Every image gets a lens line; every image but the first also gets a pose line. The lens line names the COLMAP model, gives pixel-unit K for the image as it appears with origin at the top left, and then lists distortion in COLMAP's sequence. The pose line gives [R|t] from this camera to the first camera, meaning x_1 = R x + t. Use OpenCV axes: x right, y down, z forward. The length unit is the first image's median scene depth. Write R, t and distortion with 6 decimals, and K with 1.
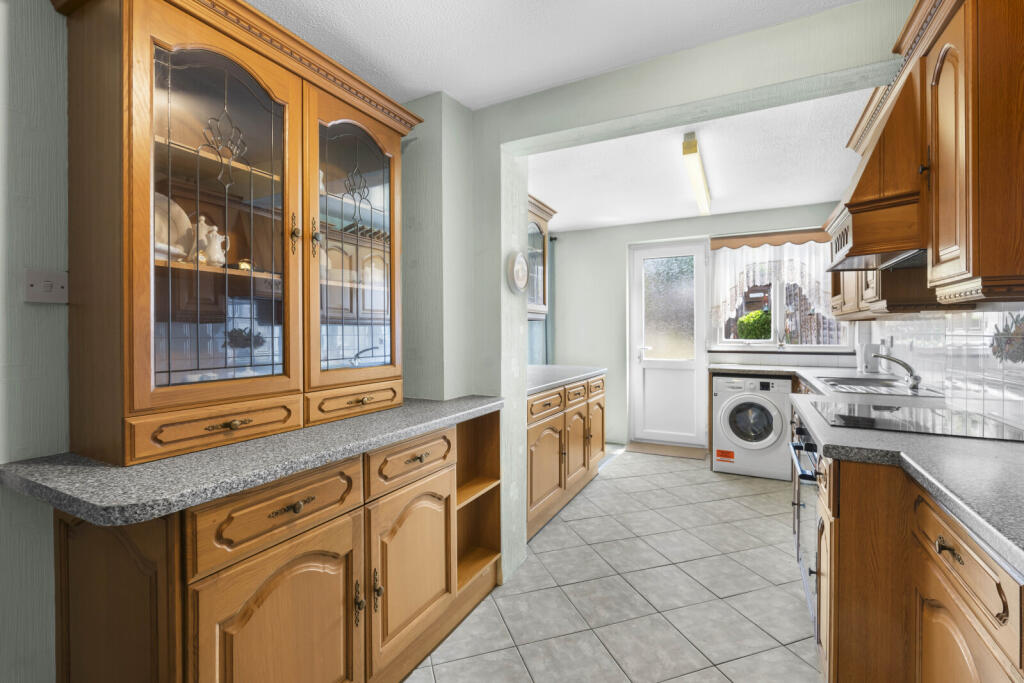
lens RADIAL K [[457.9, 0, 513.9], [0, 457.9, 336.6], [0, 0, 1]] dist [-0.000796, -0.000387]
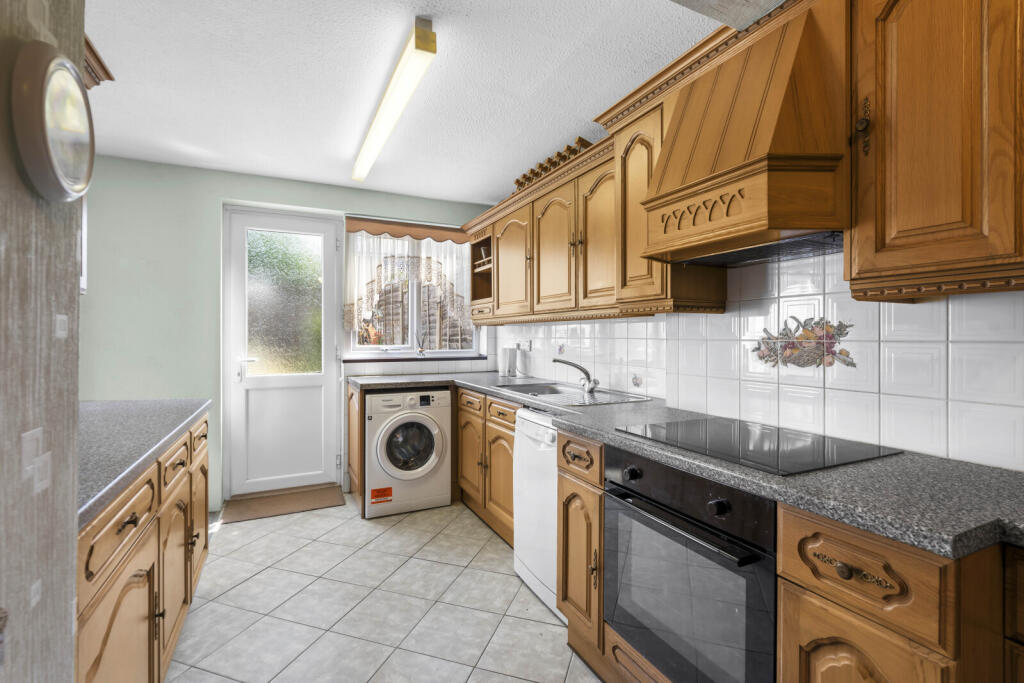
lens RADIAL K [[457.9, 0, 513.9], [0, 457.9, 336.6], [0, 0, 1]] dist [-0.000796, -0.000387]
pose [[0.600699, 0.001085, 0.799475, -0.027910], [0.007702, 0.999945, -0.007145, -0.002332], [-0.799438, 0.010450, 0.600657, 0.362083]]
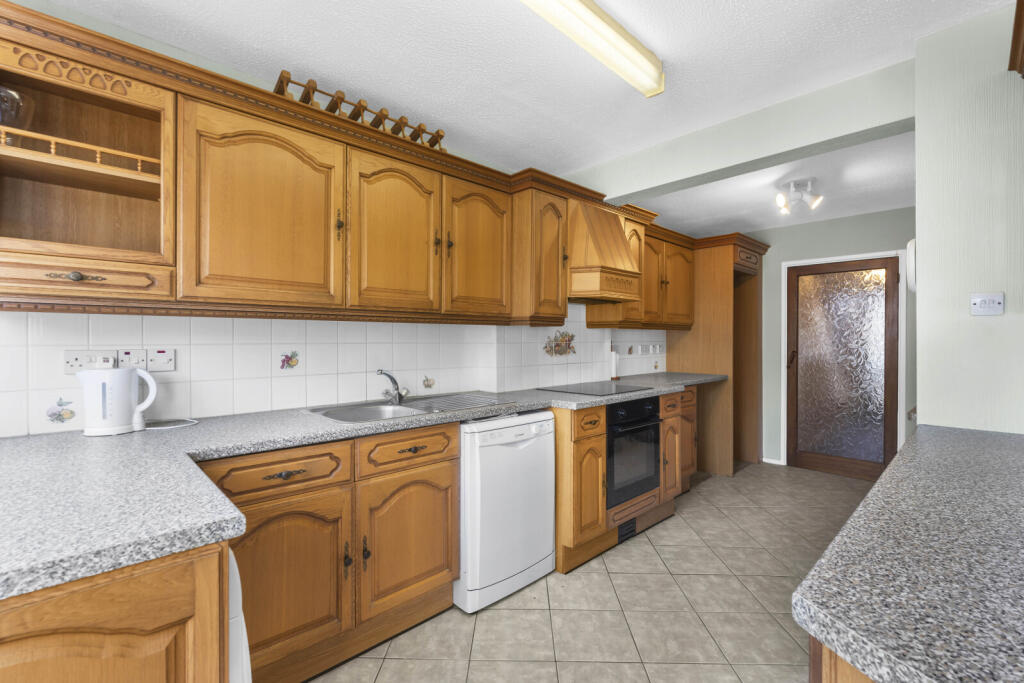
lens RADIAL K [[457.9, 0, 513.9], [0, 457.9, 336.6], [0, 0, 1]] dist [-0.000796, -0.000387]
pose [[-0.944346, 0.000716, 0.328952, 0.246970], [0.002526, 0.999984, 0.005075, -0.015117], [-0.328943, 0.005623, -0.944333, 1.220205]]
